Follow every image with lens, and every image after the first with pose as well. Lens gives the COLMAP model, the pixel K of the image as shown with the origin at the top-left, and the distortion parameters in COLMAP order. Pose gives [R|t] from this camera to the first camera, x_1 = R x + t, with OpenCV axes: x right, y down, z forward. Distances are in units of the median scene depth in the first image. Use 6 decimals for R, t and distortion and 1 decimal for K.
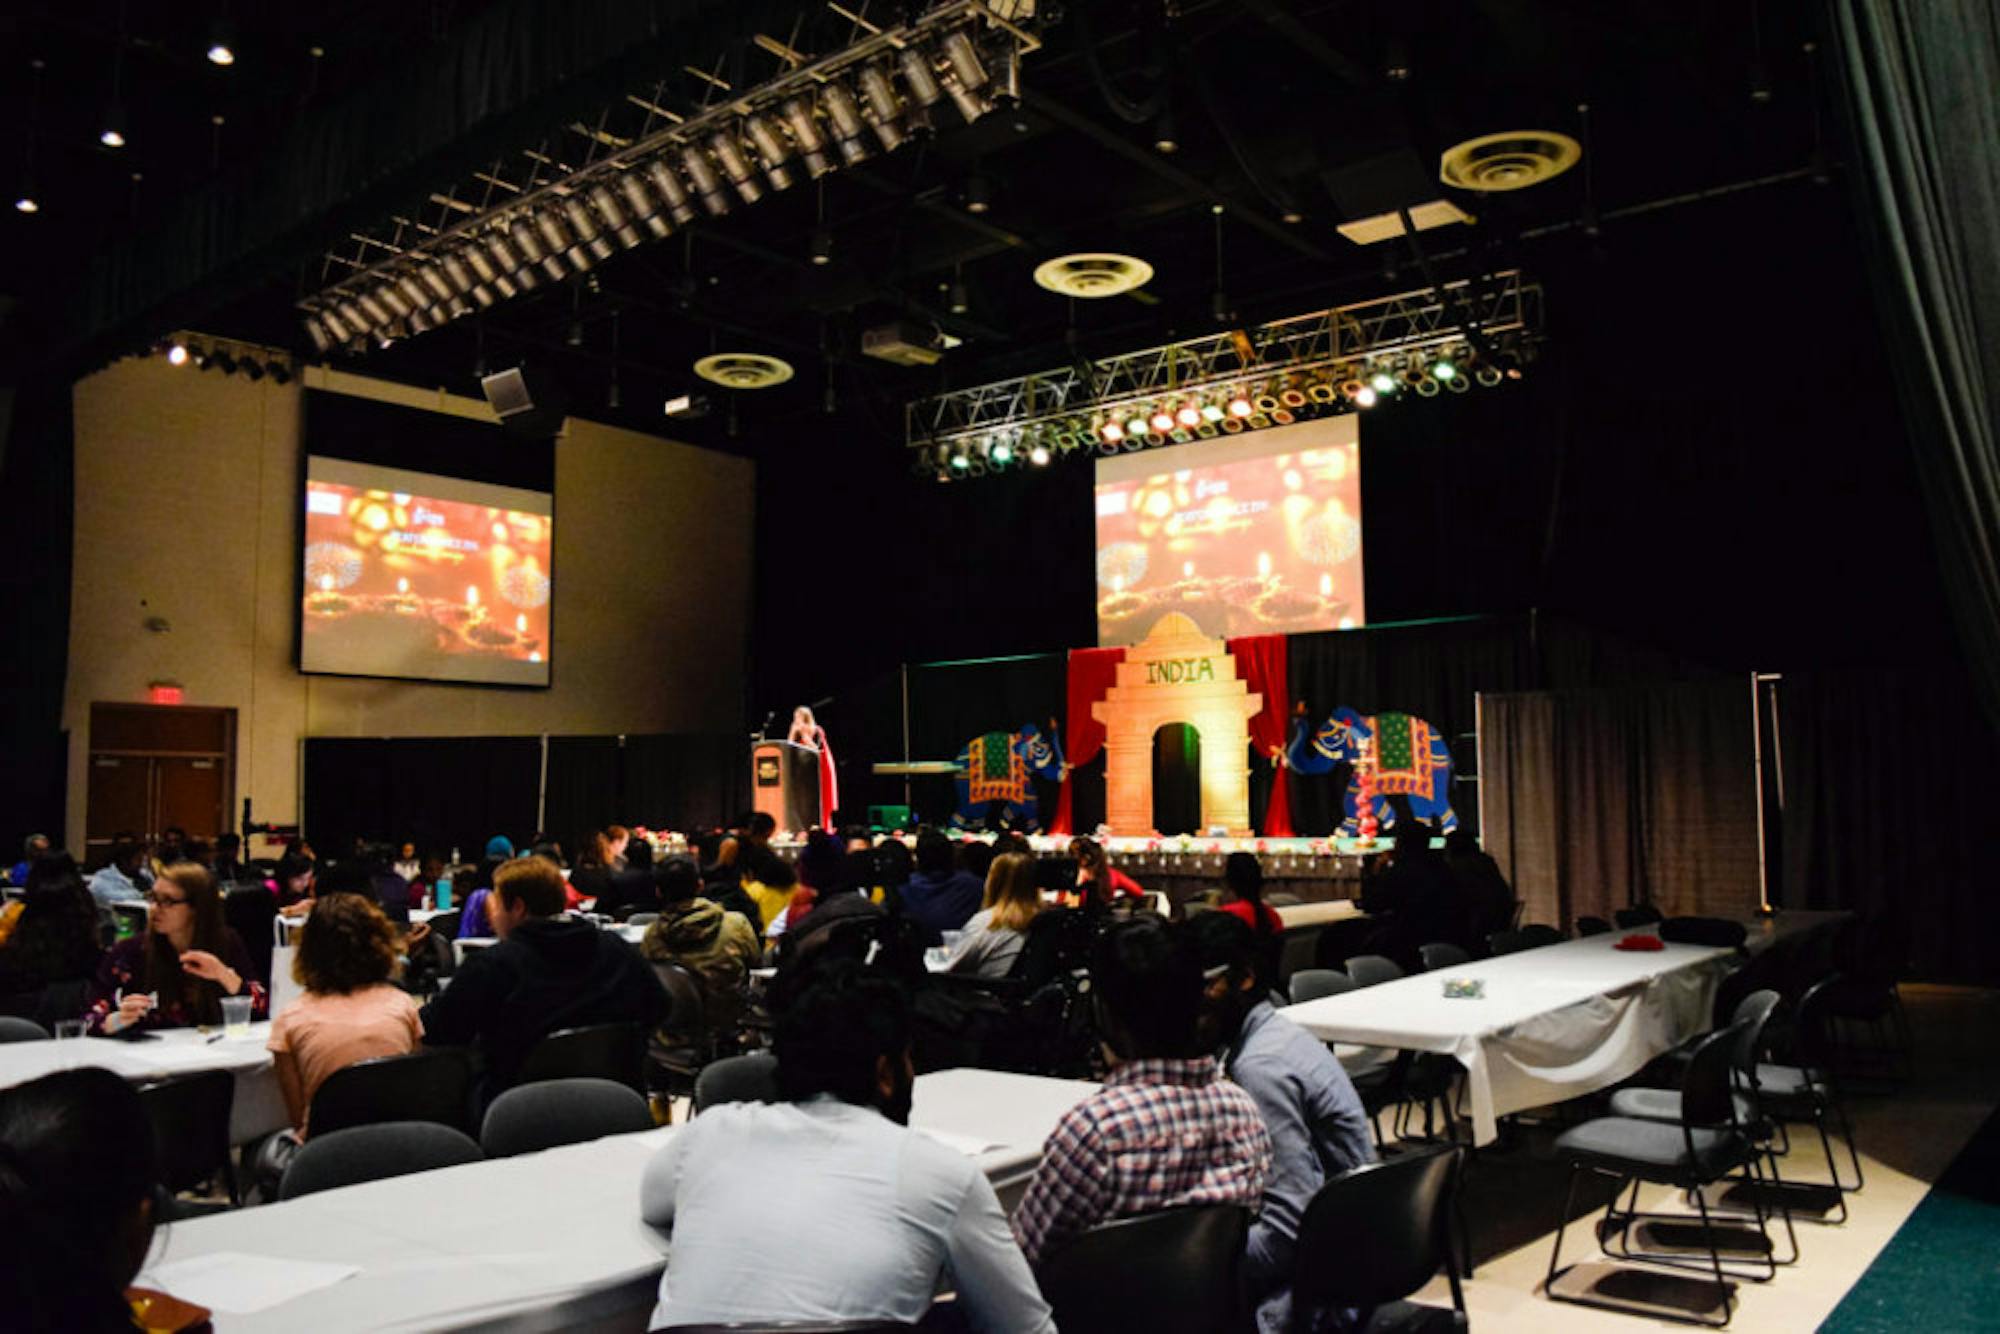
lens RADIAL K [[1565.3, 0, 998.1], [0, 1565.3, 648.1], [0, 0, 1]] dist [-0.087548, 0.003025]
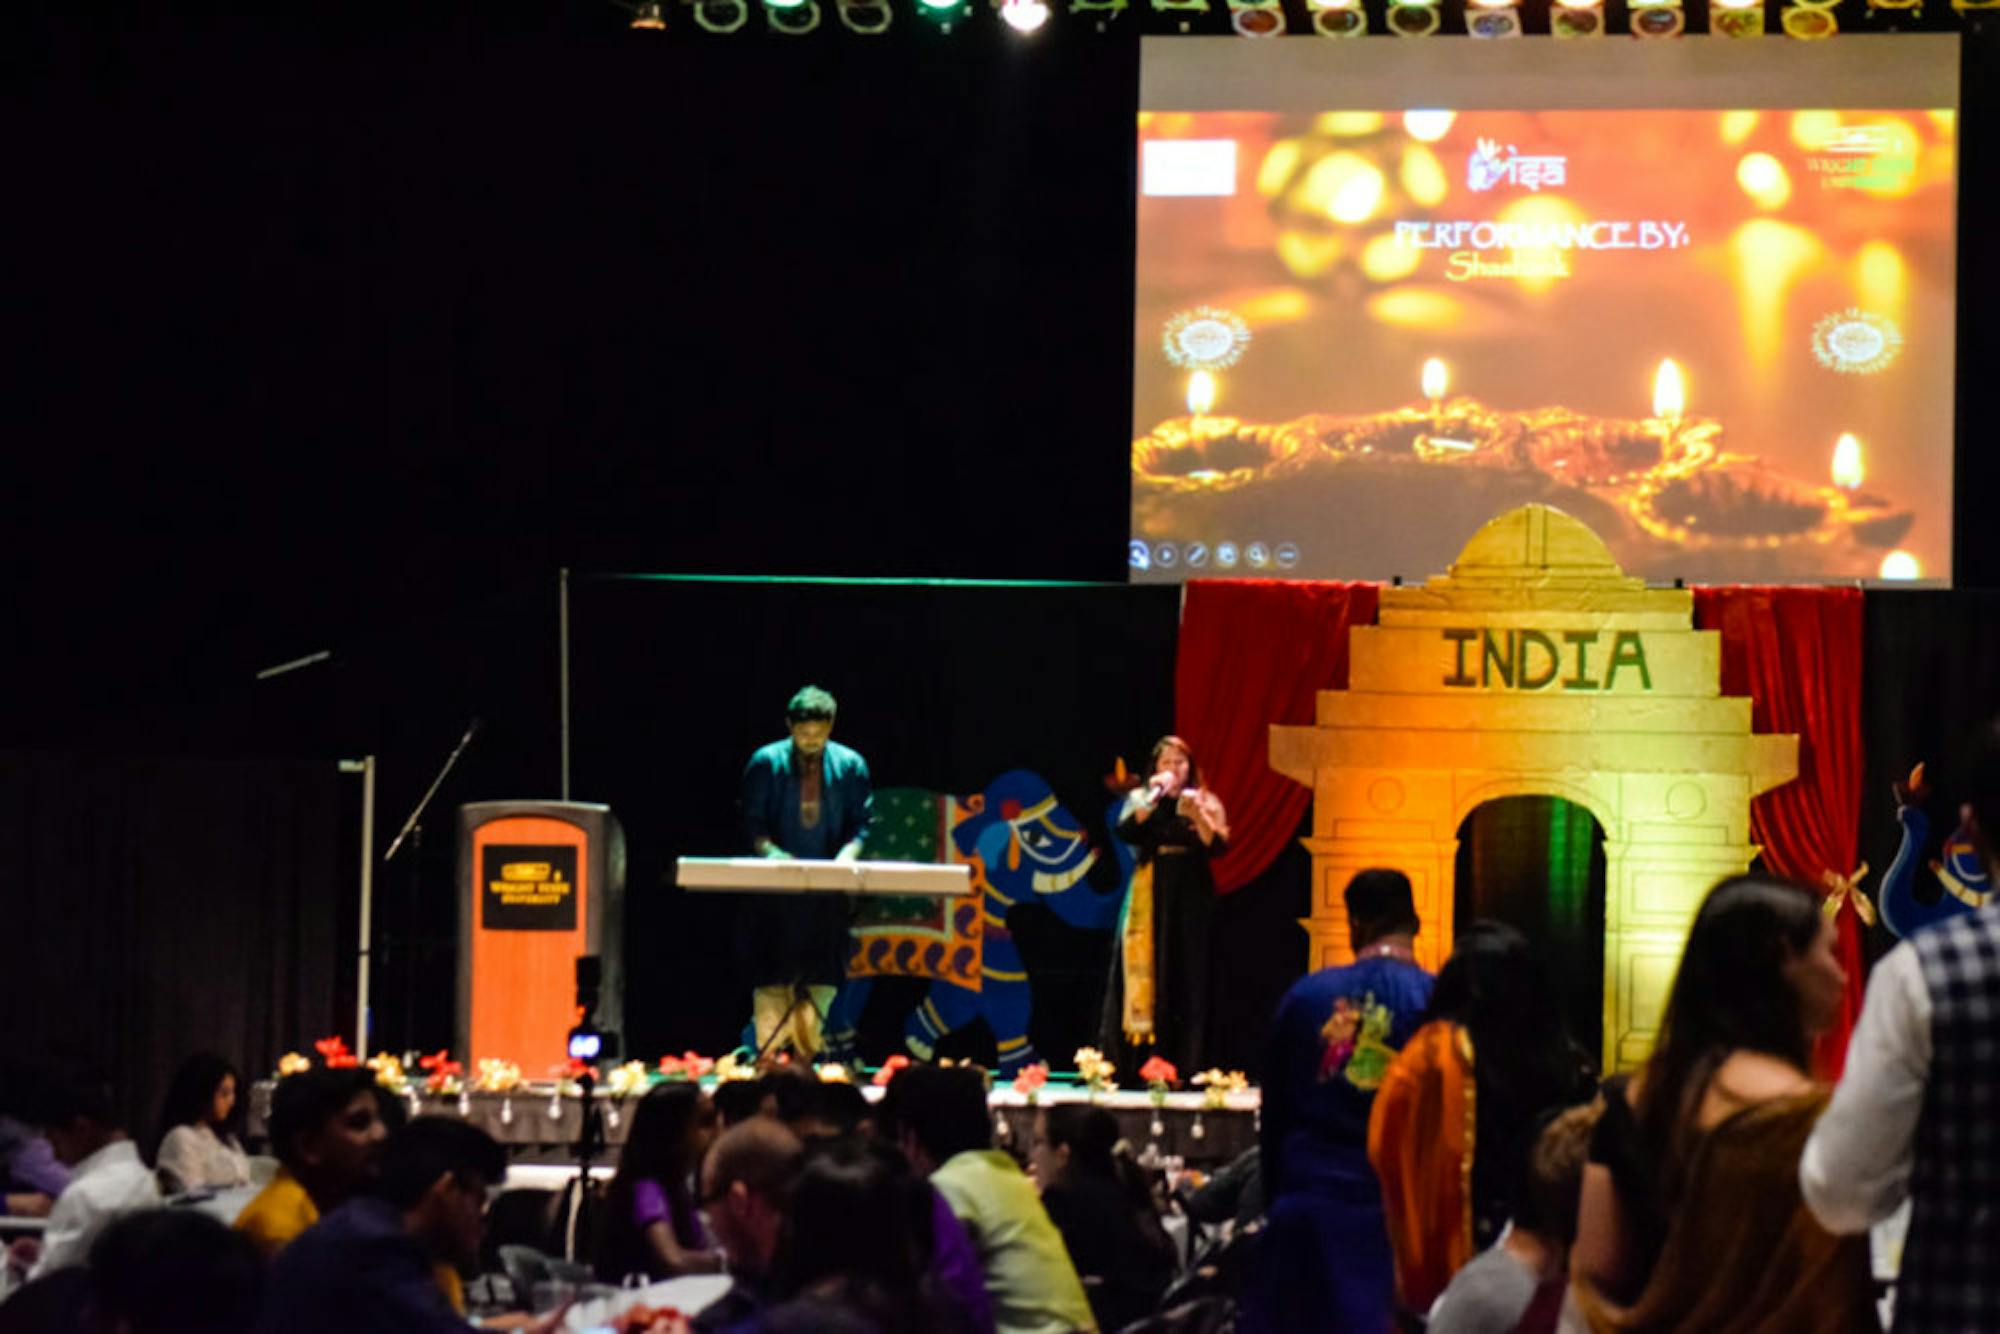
lens RADIAL K [[5667.9, 0, 1000.5], [0, 5667.9, 693.8], [0, 0, 1]] dist [-0.022642, 1.558084]
pose [[0.843656, 0.054736, 0.534087, -0.705423], [-0.080589, 0.996429, 0.025181, -0.001144], [-0.530802, -0.064286, 0.845054, -0.093753]]
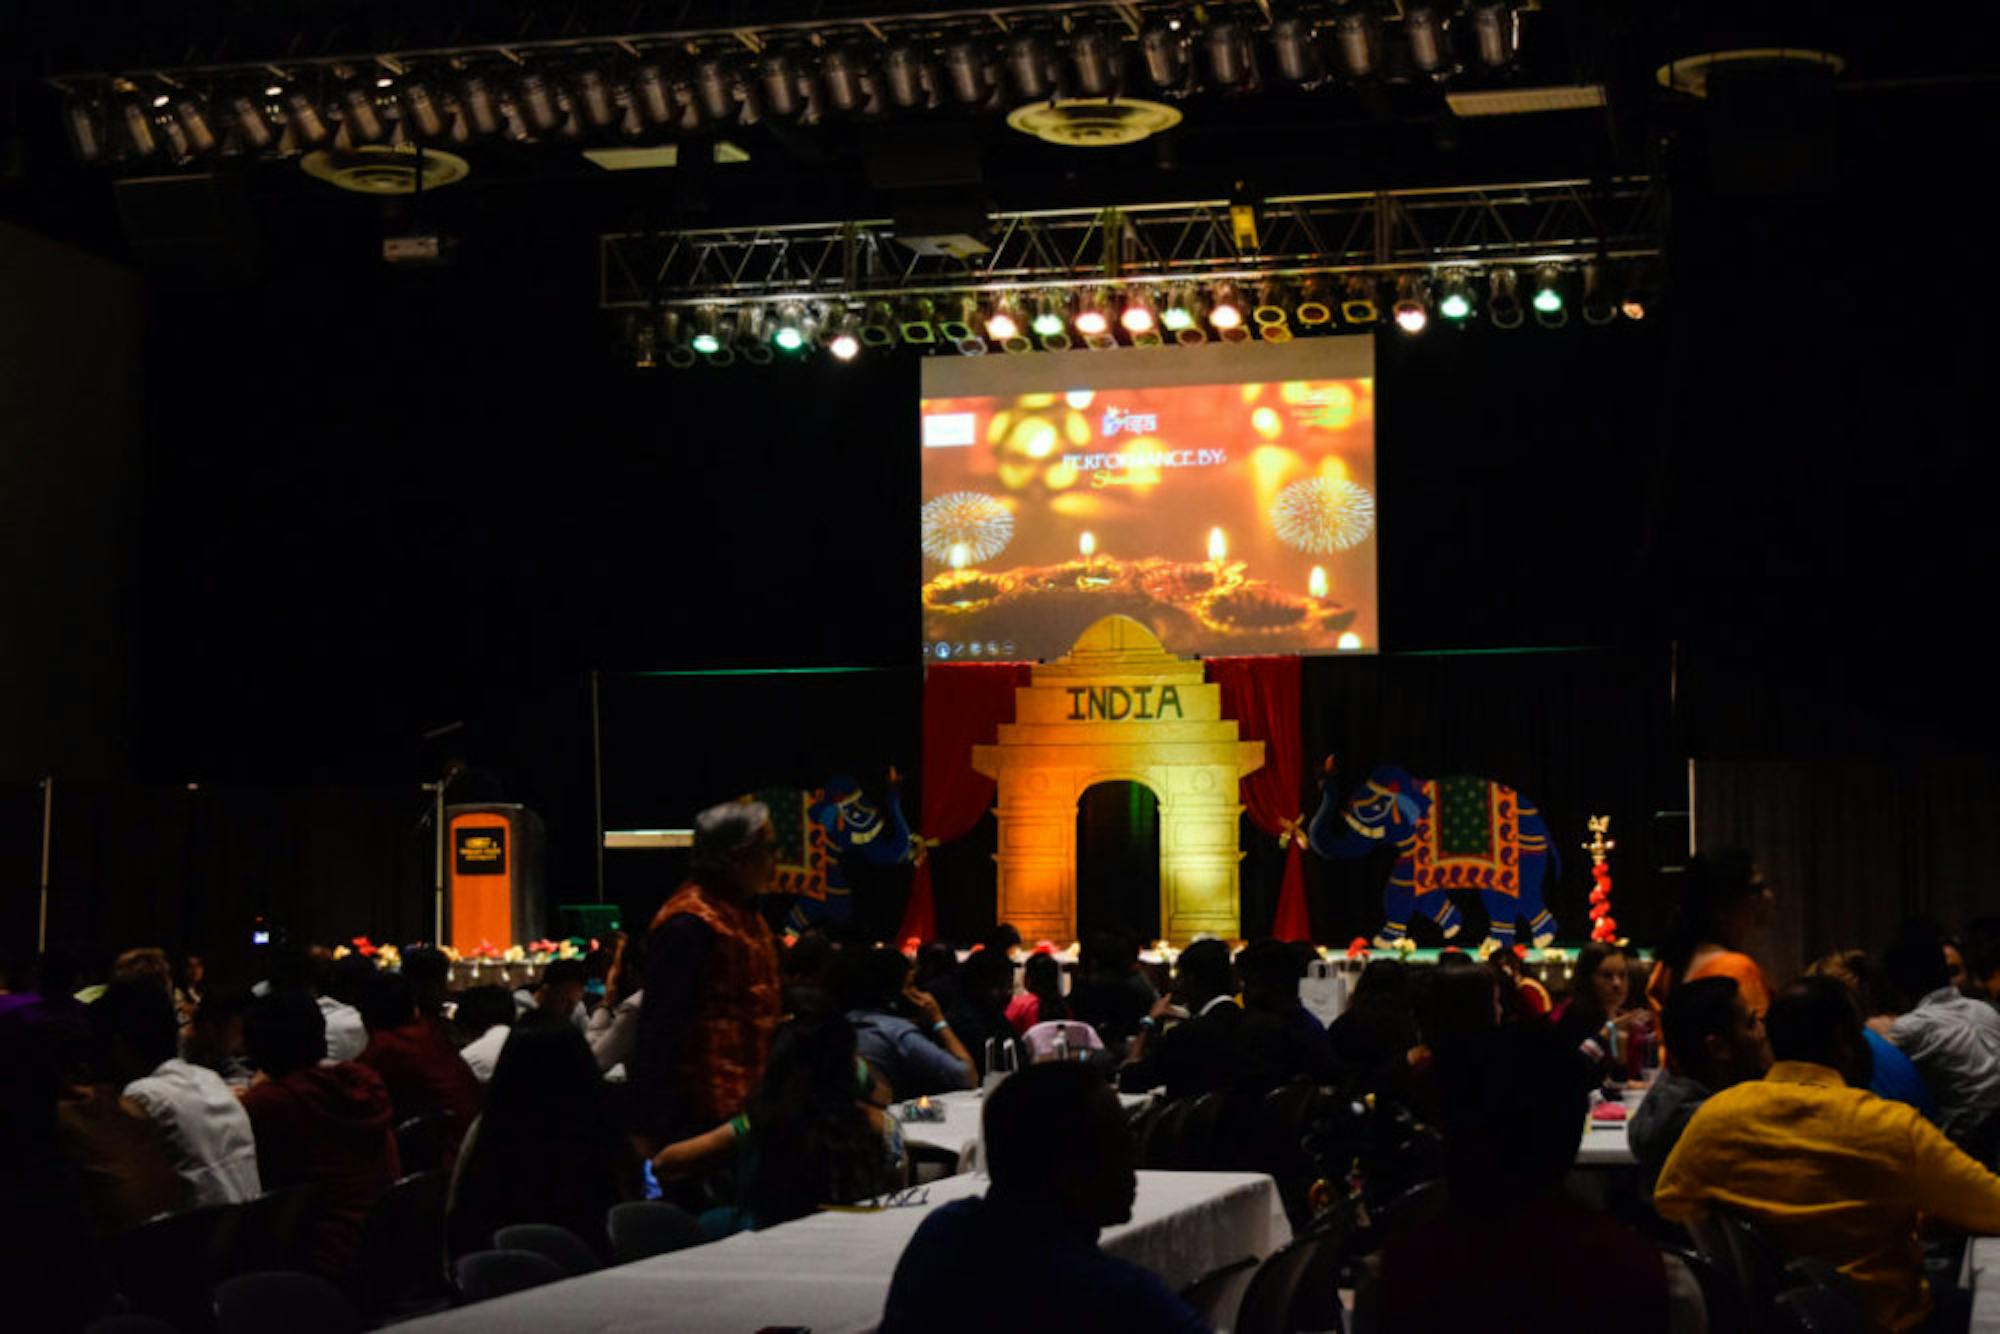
lens RADIAL K [[3499.9, 0, 1000.1], [0, 3499.9, 625.1], [0, 0, 1]] dist [0.011748, 0.001144]
pose [[0.912107, 0.035041, 0.408451, -0.525126], [-0.041959, 0.999087, 0.007986, -0.027397], [-0.407798, -0.024422, 0.912745, -0.332649]]
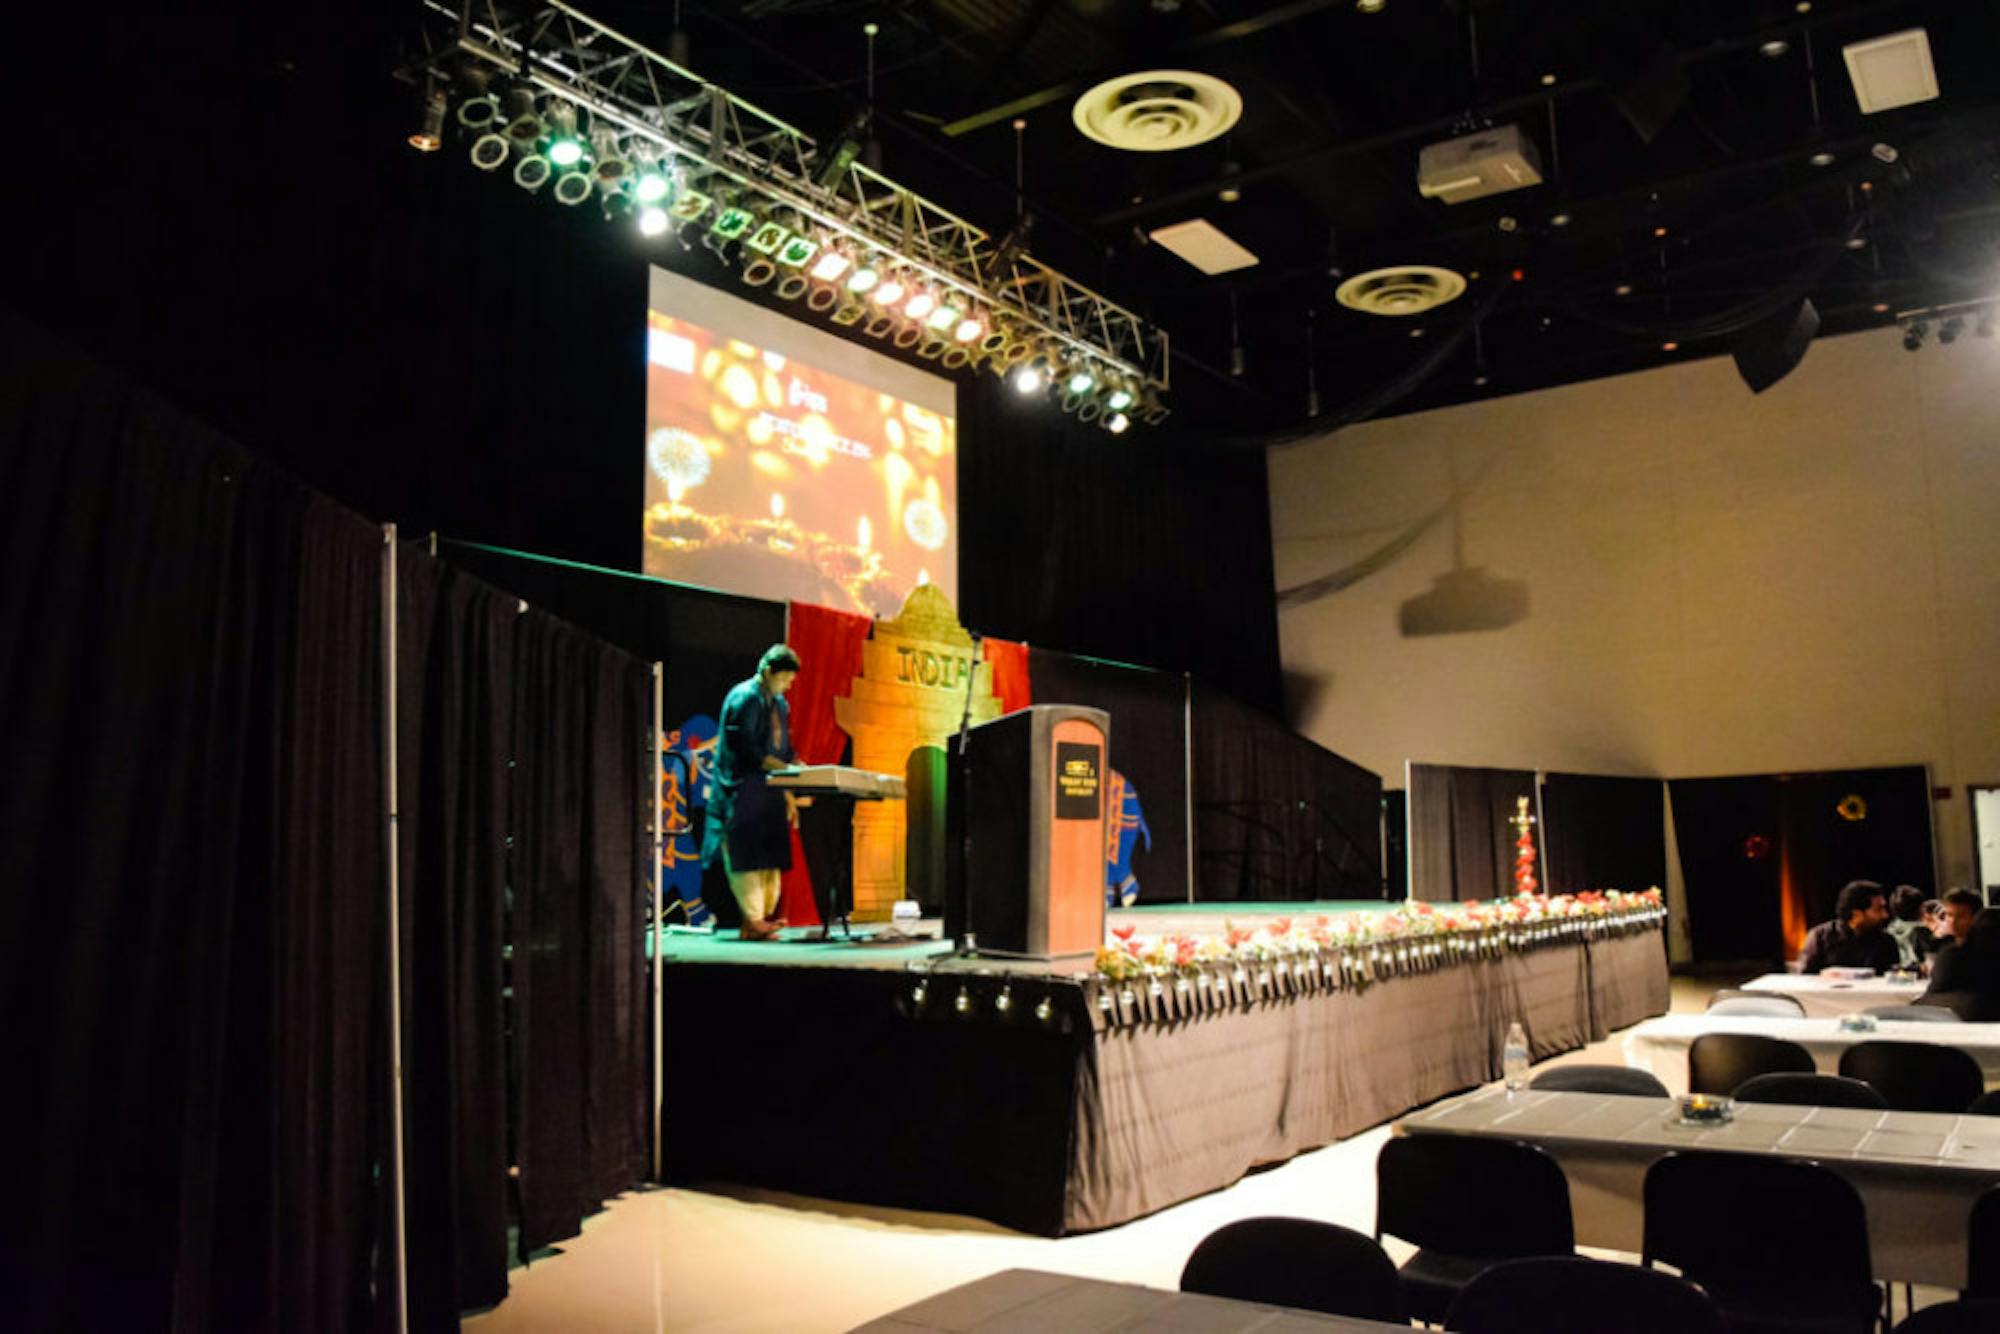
lens RADIAL K [[1565.3, 0, 998.1], [0, 1565.3, 648.1], [0, 0, 1]] dist [-0.087548, 0.003025]
pose [[-0.075520, 0.146891, 0.986266, -0.528749], [-0.086462, 0.984400, -0.153233, 0.101835], [-0.993389, -0.096846, -0.061642, 0.975413]]
